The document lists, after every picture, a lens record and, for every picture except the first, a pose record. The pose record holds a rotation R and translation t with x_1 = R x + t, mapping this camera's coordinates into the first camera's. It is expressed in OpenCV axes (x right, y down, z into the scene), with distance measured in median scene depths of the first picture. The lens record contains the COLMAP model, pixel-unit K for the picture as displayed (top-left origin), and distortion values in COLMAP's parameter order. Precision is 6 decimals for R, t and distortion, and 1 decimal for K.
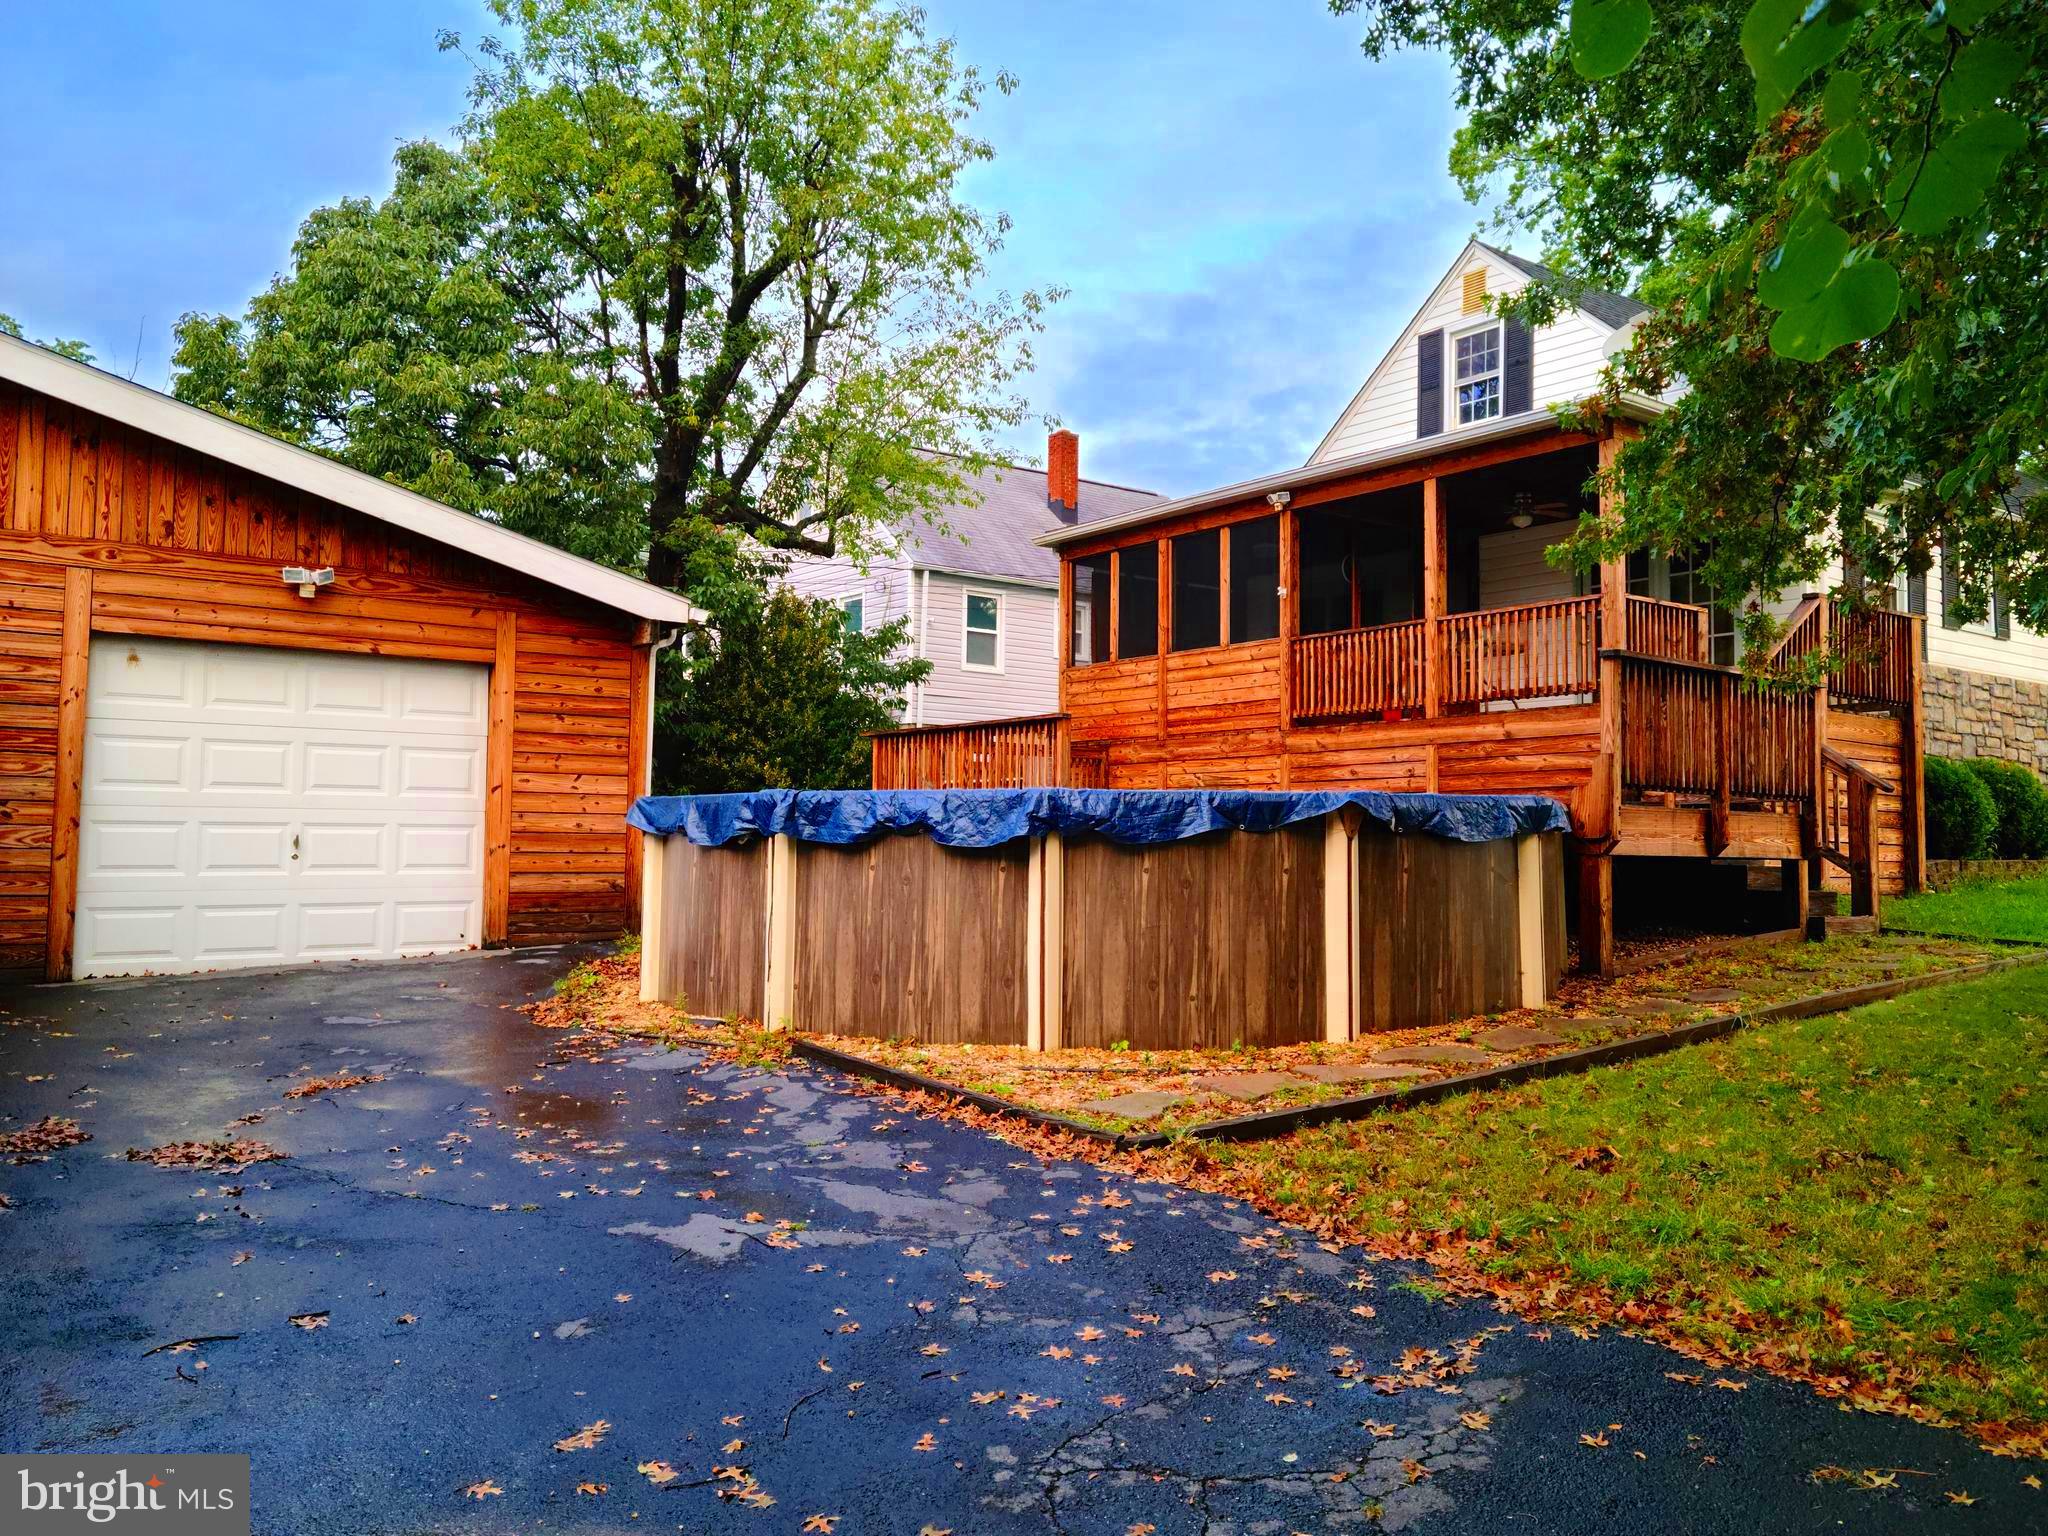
lens RADIAL K [[1650.1, 0, 1058.7], [0, 1650.1, 768.5], [0, 0, 1]] dist [0.087133, -0.054763]
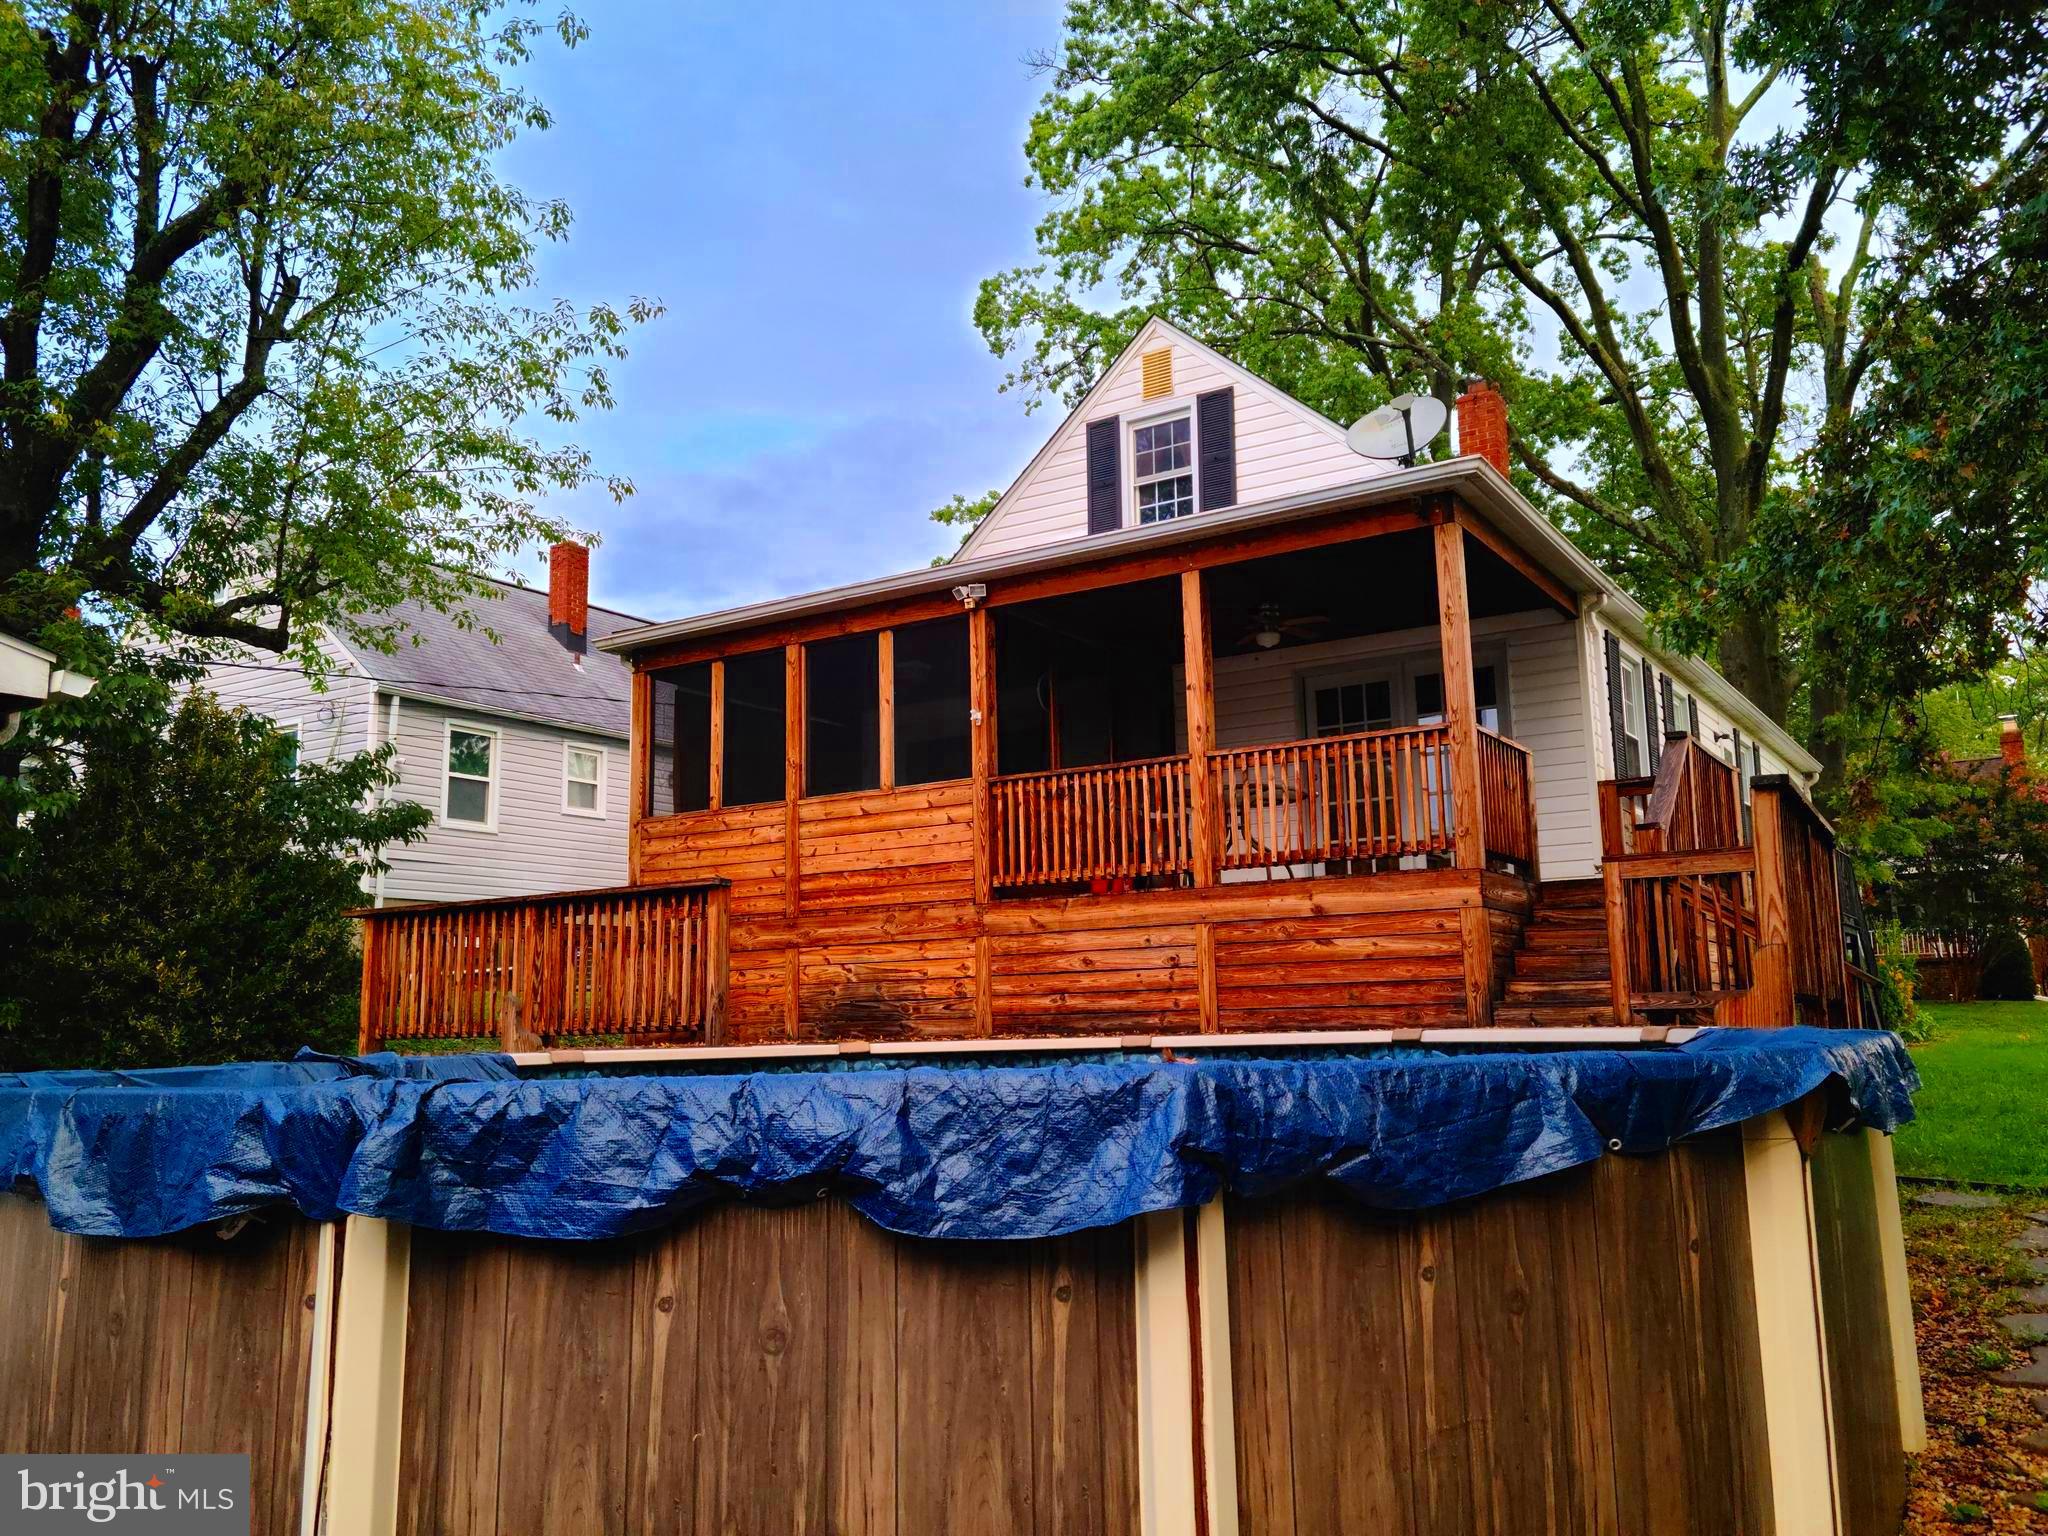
lens RADIAL K [[1650.1, 0, 1058.7], [0, 1650.1, 768.5], [0, 0, 1]] dist [0.087133, -0.054763]
pose [[0.944263, 0.024913, 0.328247, -0.066792], [0.009474, 0.994662, -0.102747, -0.006781], [-0.329055, 0.100130, 0.938987, 0.274893]]
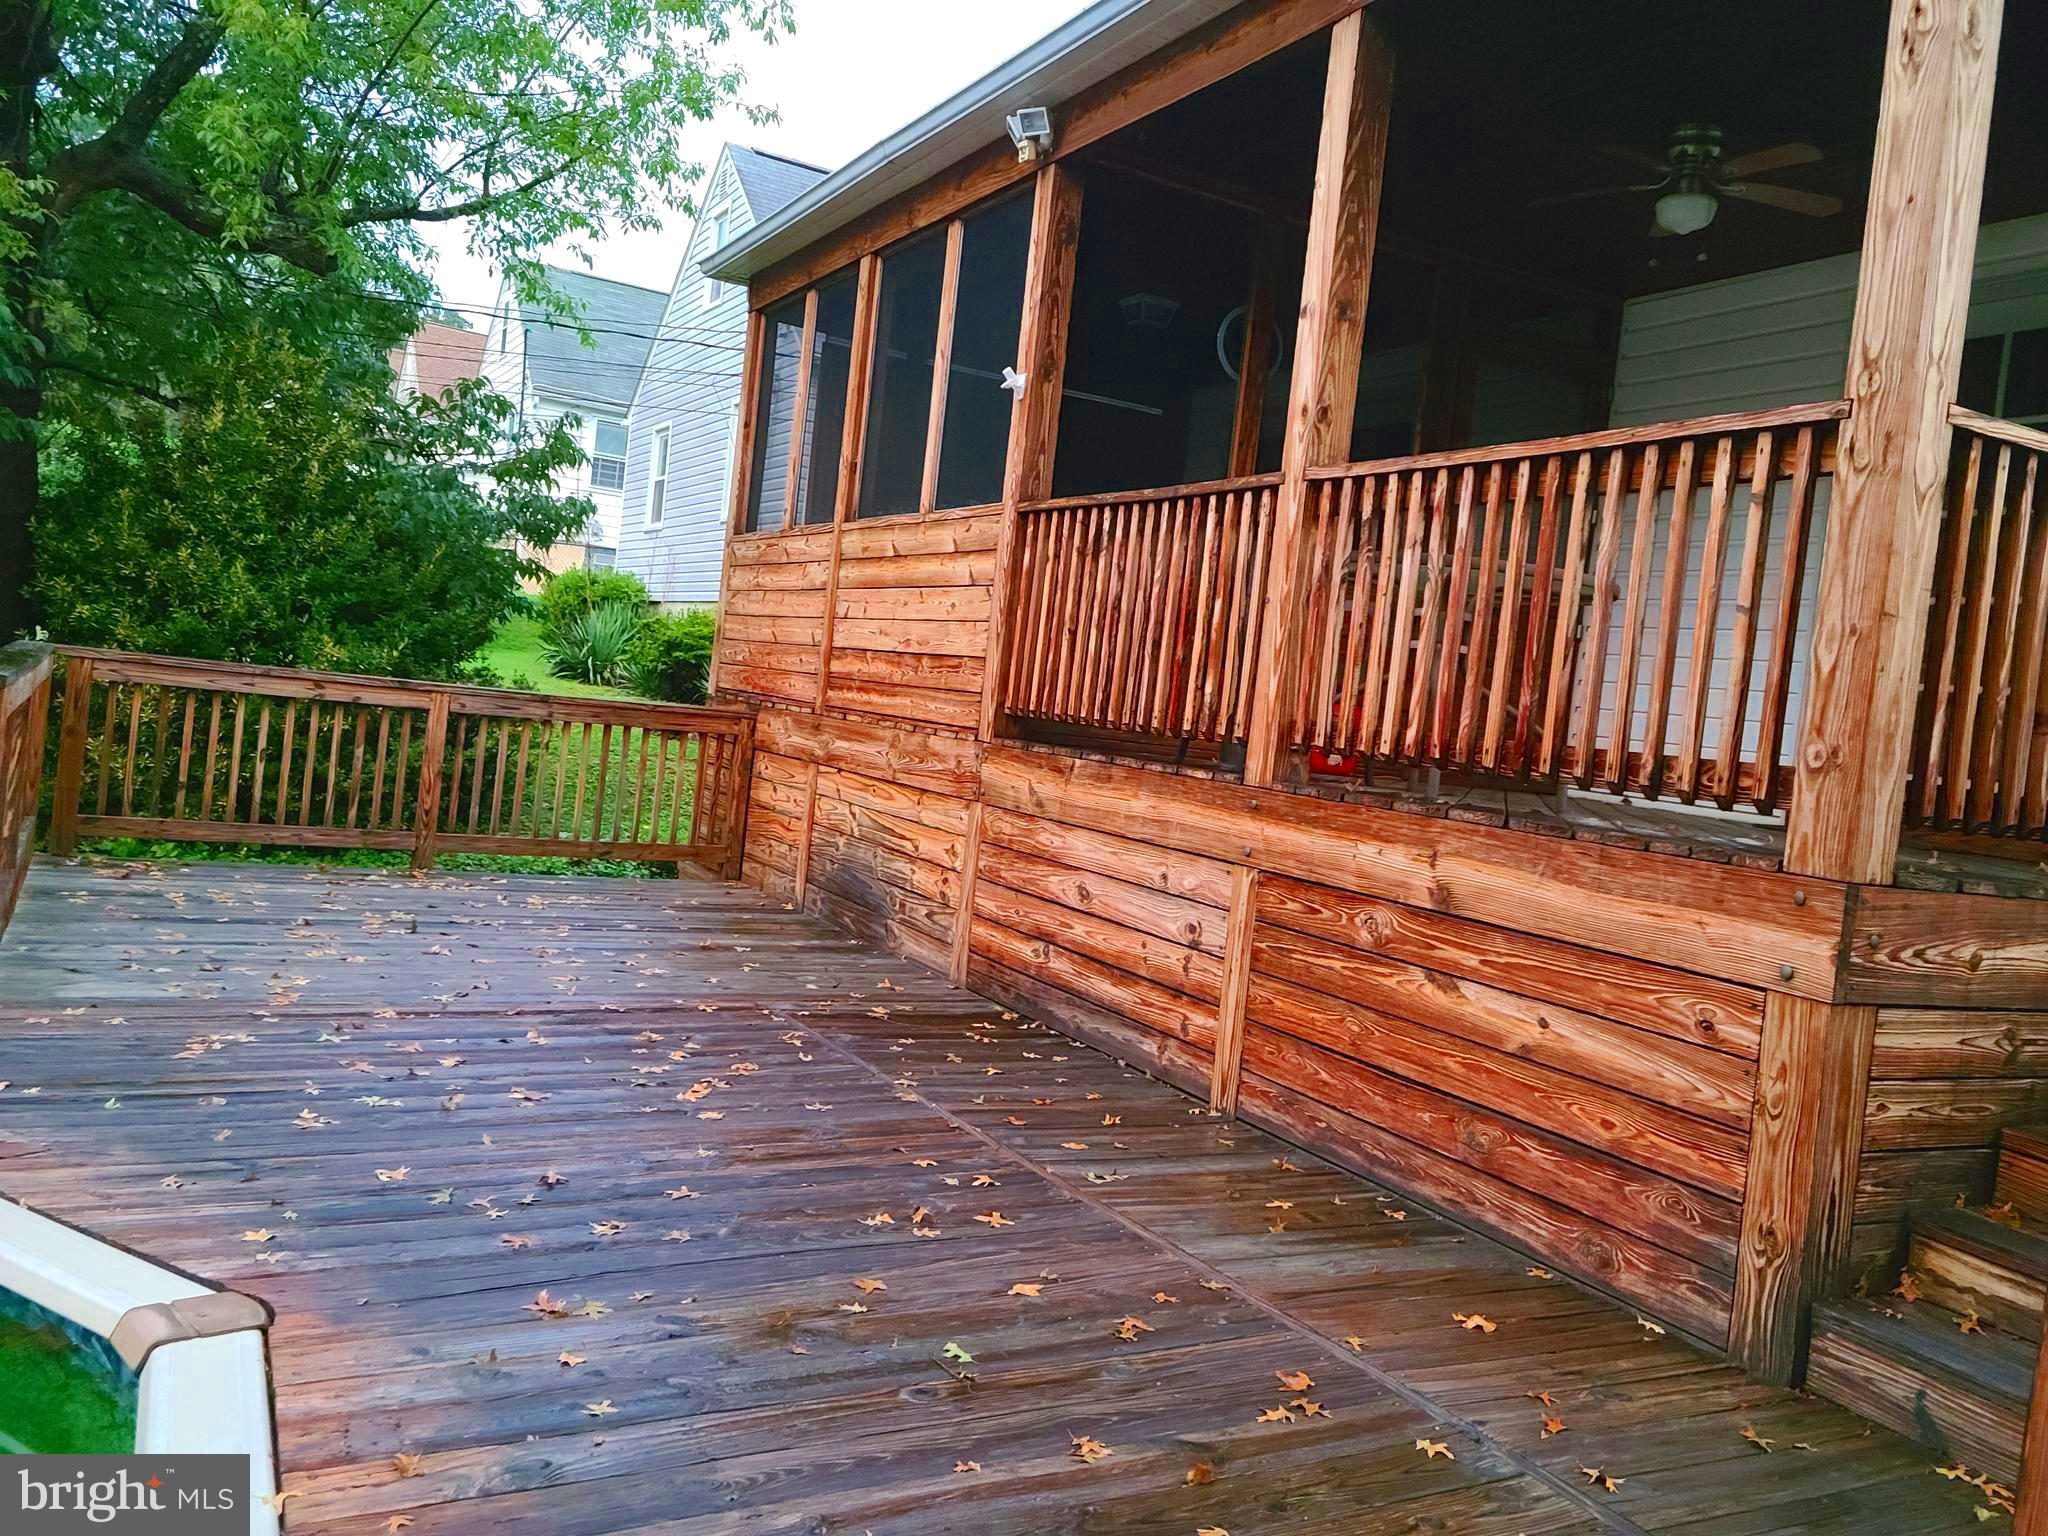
lens RADIAL K [[1648.1, 0, 1032.2], [0, 1648.1, 761.3], [0, 0, 1]] dist [0.084242, -0.052138]
pose [[0.976152, 0.111012, -0.186556, 0.204519], [-0.095854, 0.991460, 0.088424, -0.049971], [0.194779, -0.068433, 0.978457, 0.575200]]
